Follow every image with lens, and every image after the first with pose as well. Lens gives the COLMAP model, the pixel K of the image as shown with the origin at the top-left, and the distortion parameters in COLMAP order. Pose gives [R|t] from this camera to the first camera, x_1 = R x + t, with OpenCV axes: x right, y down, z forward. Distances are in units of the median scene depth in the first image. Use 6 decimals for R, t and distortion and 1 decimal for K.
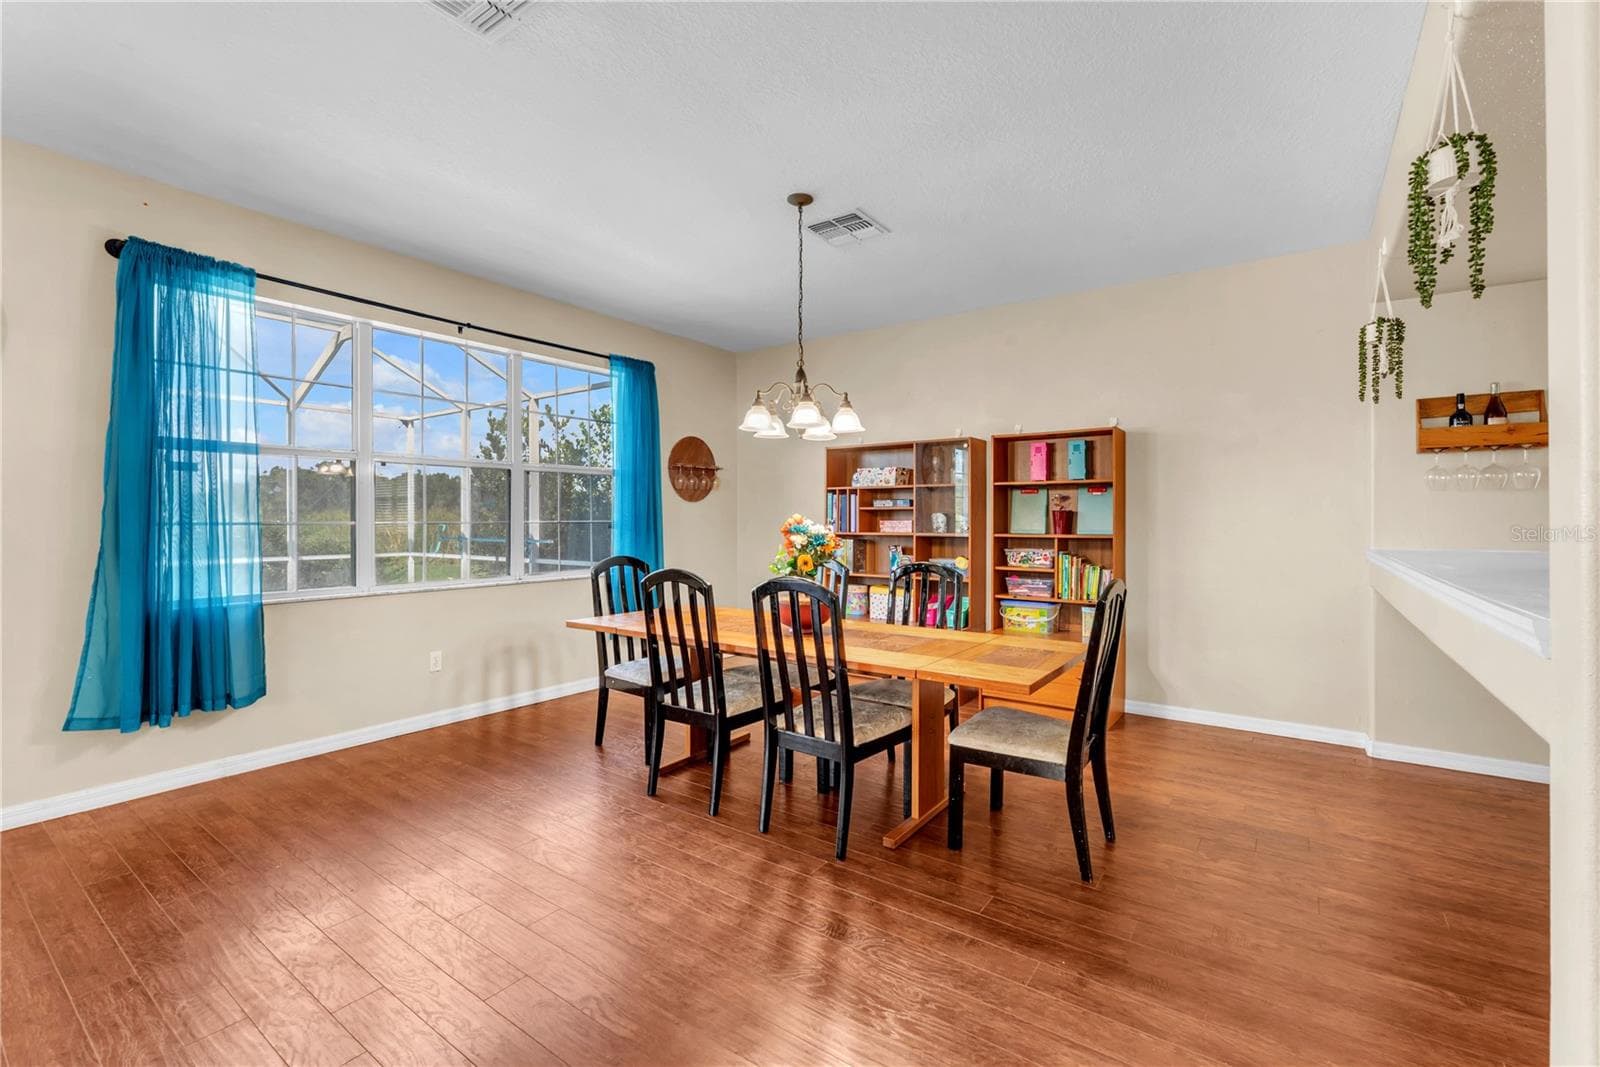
lens RADIAL K [[673.1, 0, 808.4], [0, 673.1, 528.9], [0, 0, 1]] dist [-0.001199, 0.000324]
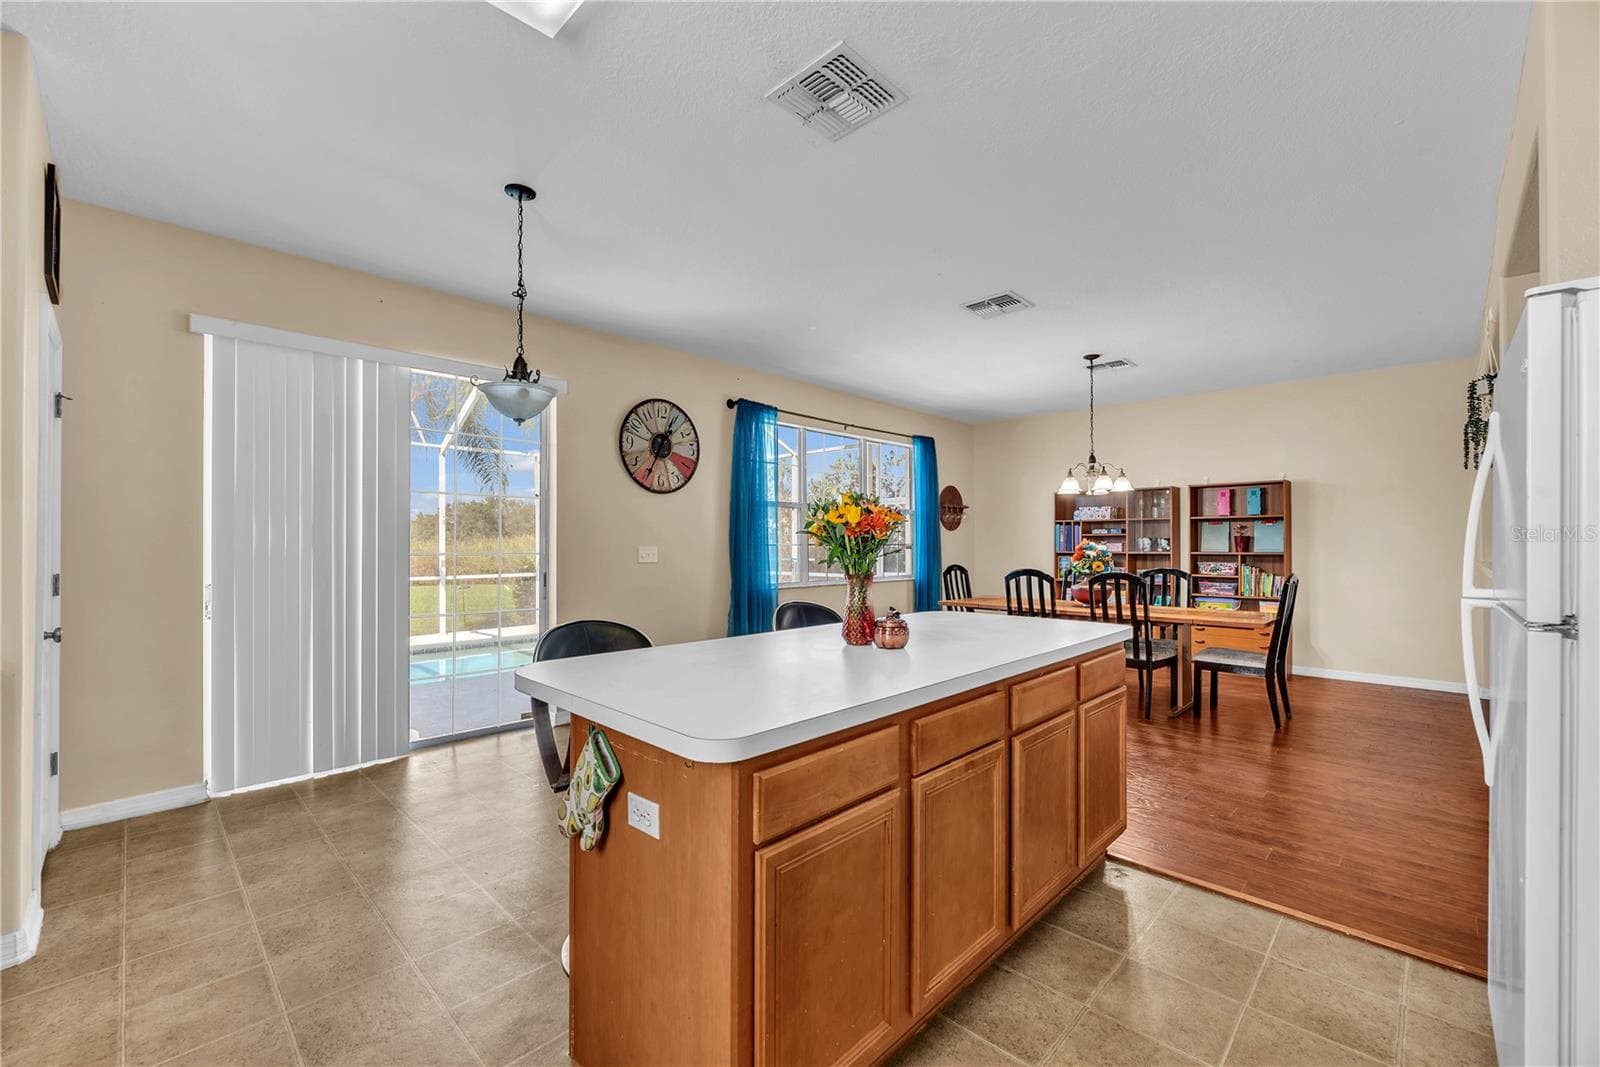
lens RADIAL K [[649.1, 0, 793.0], [0, 649.1, 548.9], [0, 0, 1]] dist [0.000558, 0.000093]
pose [[0.987356, -0.000464, -0.158520, -0.360461], [-0.000624, 0.999977, -0.006810, 0.010916], [0.158519, 0.006823, 0.987332, -0.543818]]
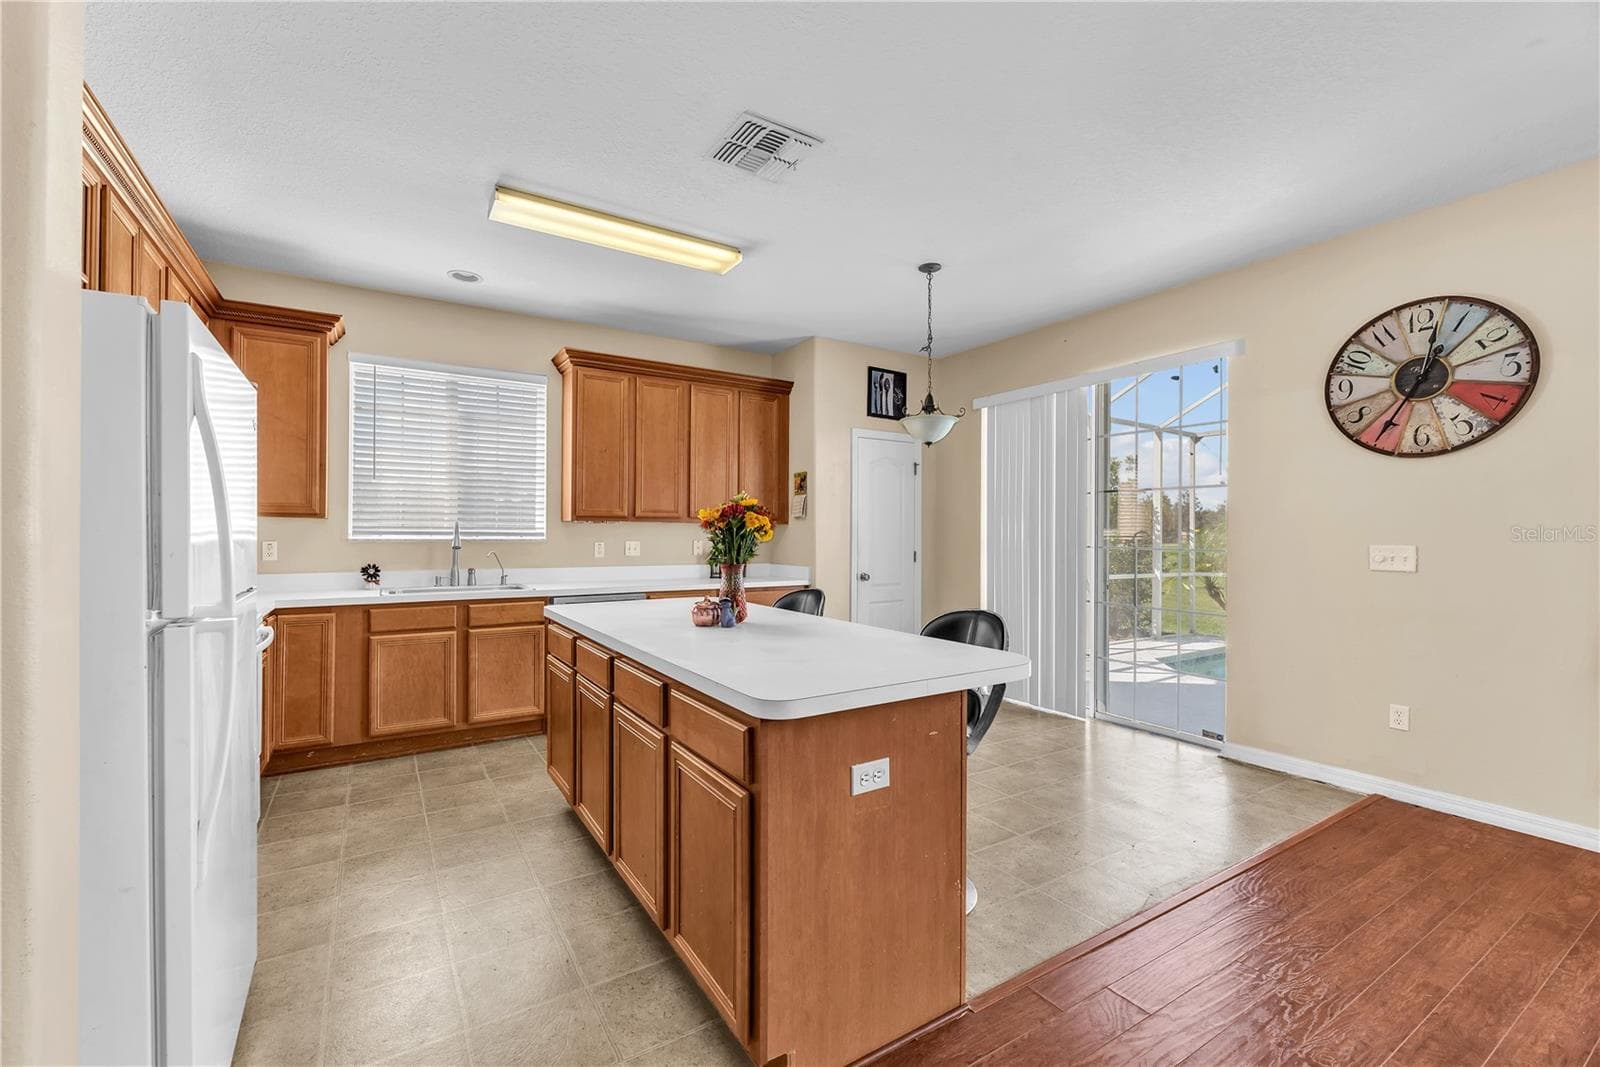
lens RADIAL K [[673.1, 0, 808.4], [0, 673.1, 528.9], [0, 0, 1]] dist [-0.001199, 0.000324]
pose [[-0.379807, -0.003433, -0.925060, 0.113360], [-0.017156, 0.999847, 0.003333, -0.009548], [0.924907, 0.017136, -0.379807, 0.197593]]
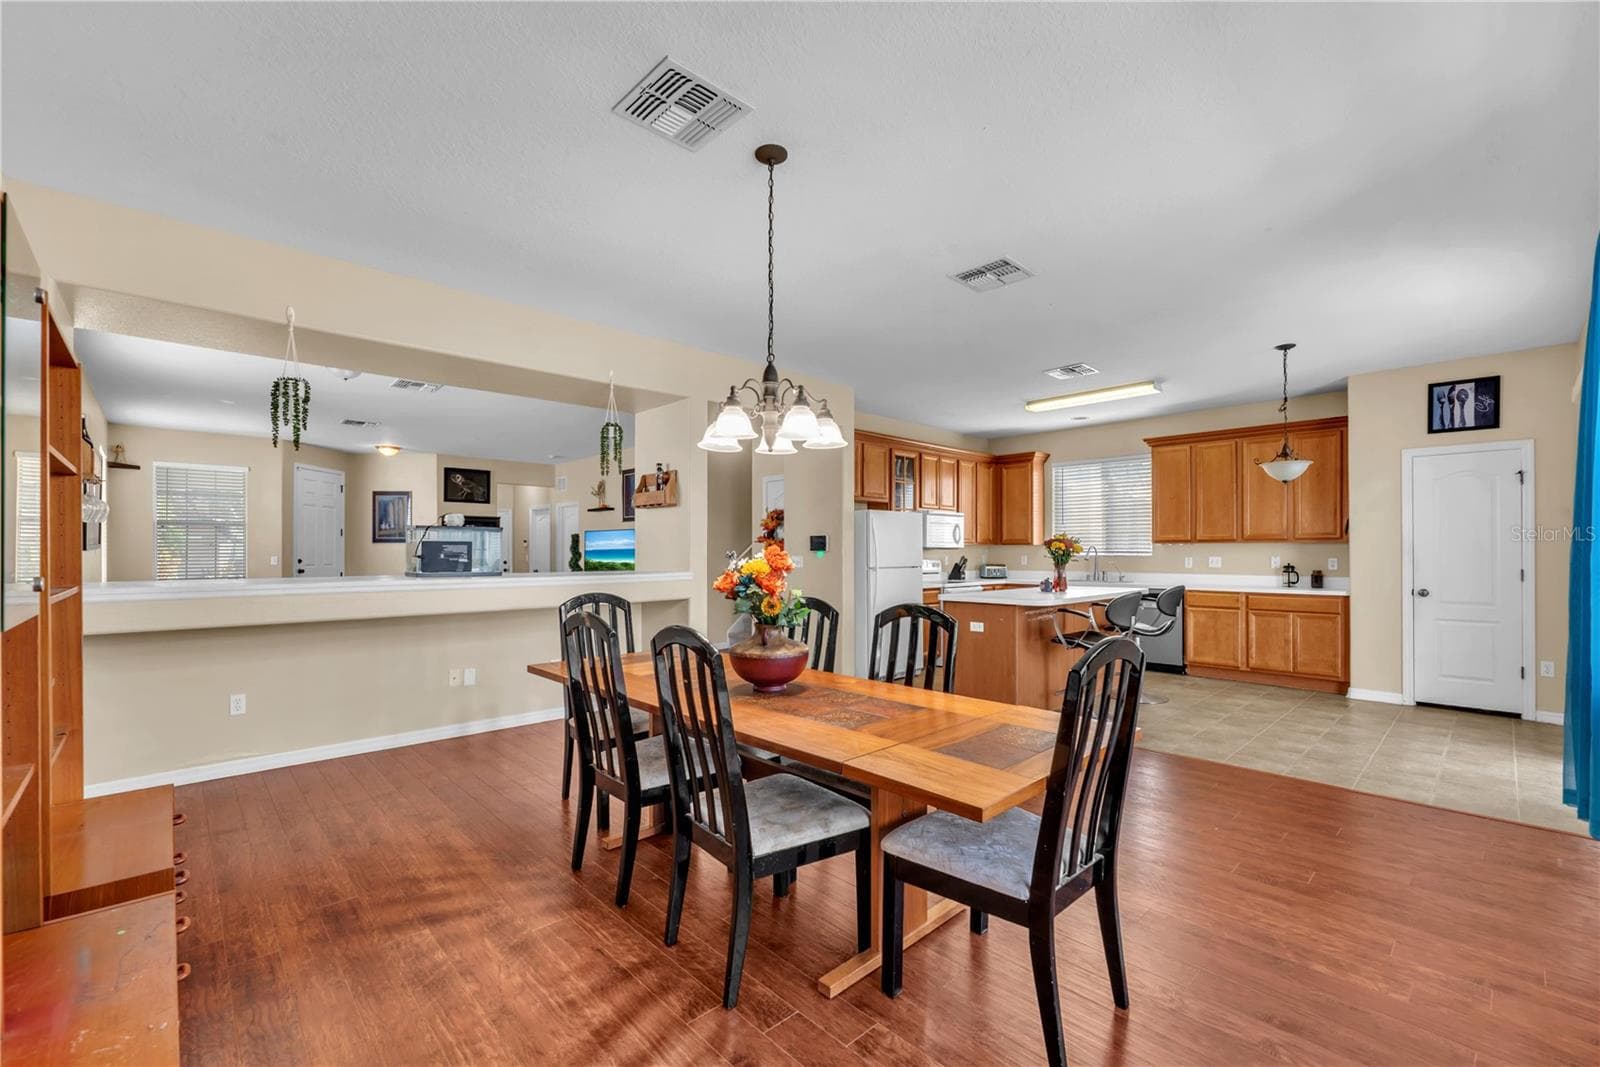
lens RADIAL K [[649.1, 0, 793.0], [0, 649.1, 548.9], [0, 0, 1]] dist [0.000558, 0.000093]
pose [[-0.983424, 0.006504, 0.181205, -0.126448], [0.008327, 0.999922, 0.009306, -0.021524], [-0.181130, 0.010661, -0.983401, 1.233029]]
